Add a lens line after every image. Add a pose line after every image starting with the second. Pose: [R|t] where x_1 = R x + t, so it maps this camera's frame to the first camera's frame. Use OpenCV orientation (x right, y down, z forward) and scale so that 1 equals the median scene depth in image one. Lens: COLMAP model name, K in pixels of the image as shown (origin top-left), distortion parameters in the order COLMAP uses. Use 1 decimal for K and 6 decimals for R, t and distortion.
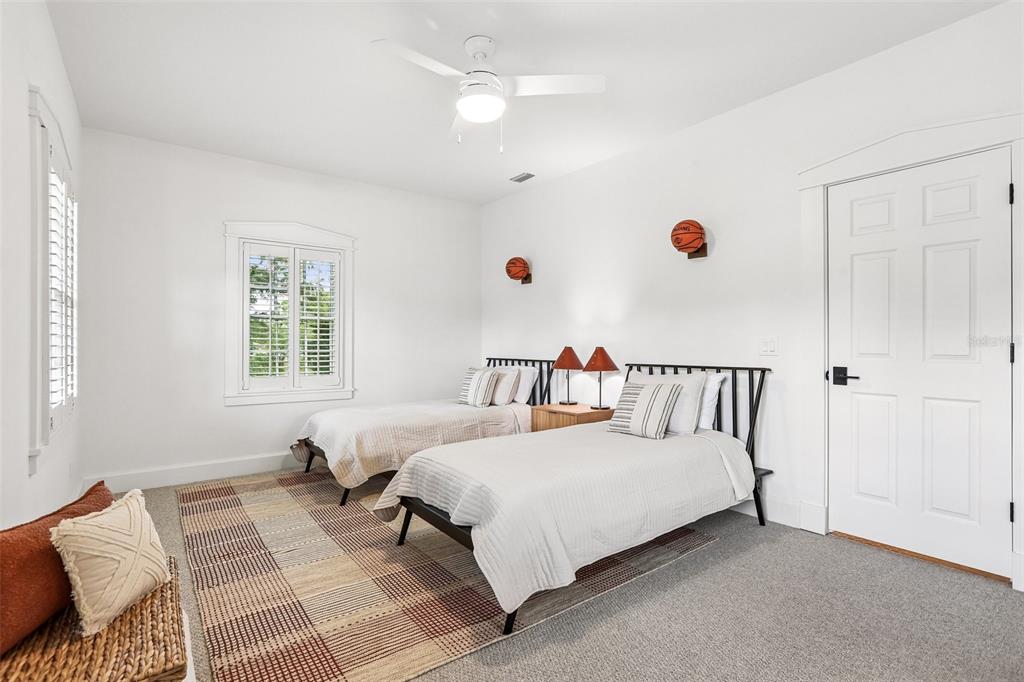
lens RADIAL K [[490.2, 0, 509.8], [0, 490.2, 336.8], [0, 0, 1]] dist [-0.023981, 0.007198]
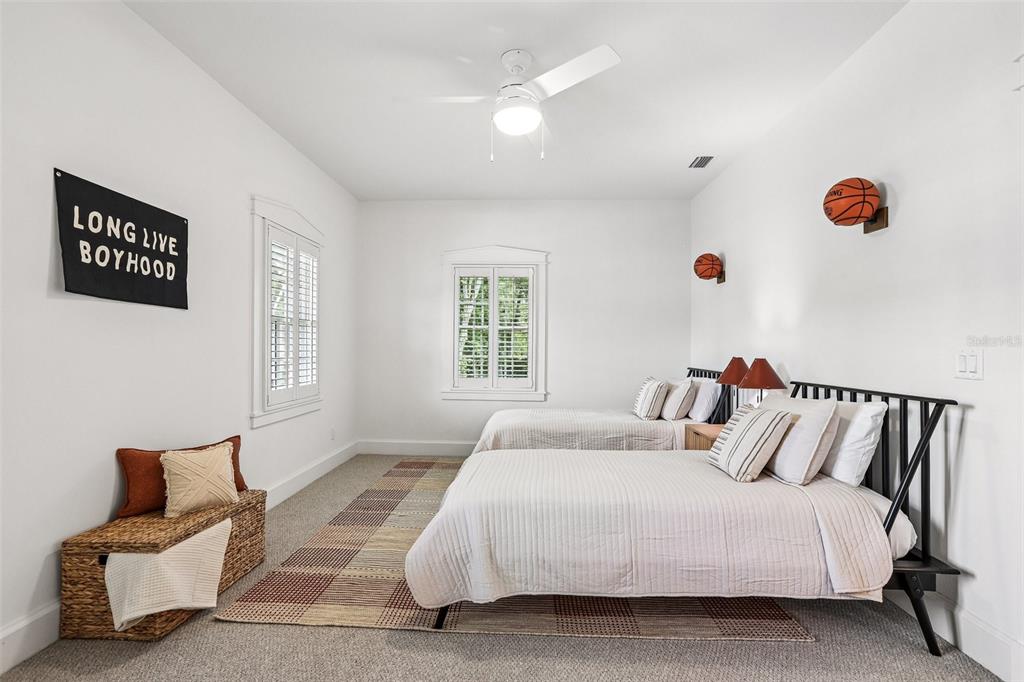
lens RADIAL K [[490.2, 0, 505.5], [0, 490.2, 341.3], [0, 0, 1]] dist [-0.023981, 0.007198]
pose [[0.764048, -0.002164, -0.645156, 0.433503], [0.002296, 0.999997, -0.000634, -0.008086], [0.645156, -0.000996, 0.764050, 0.156936]]
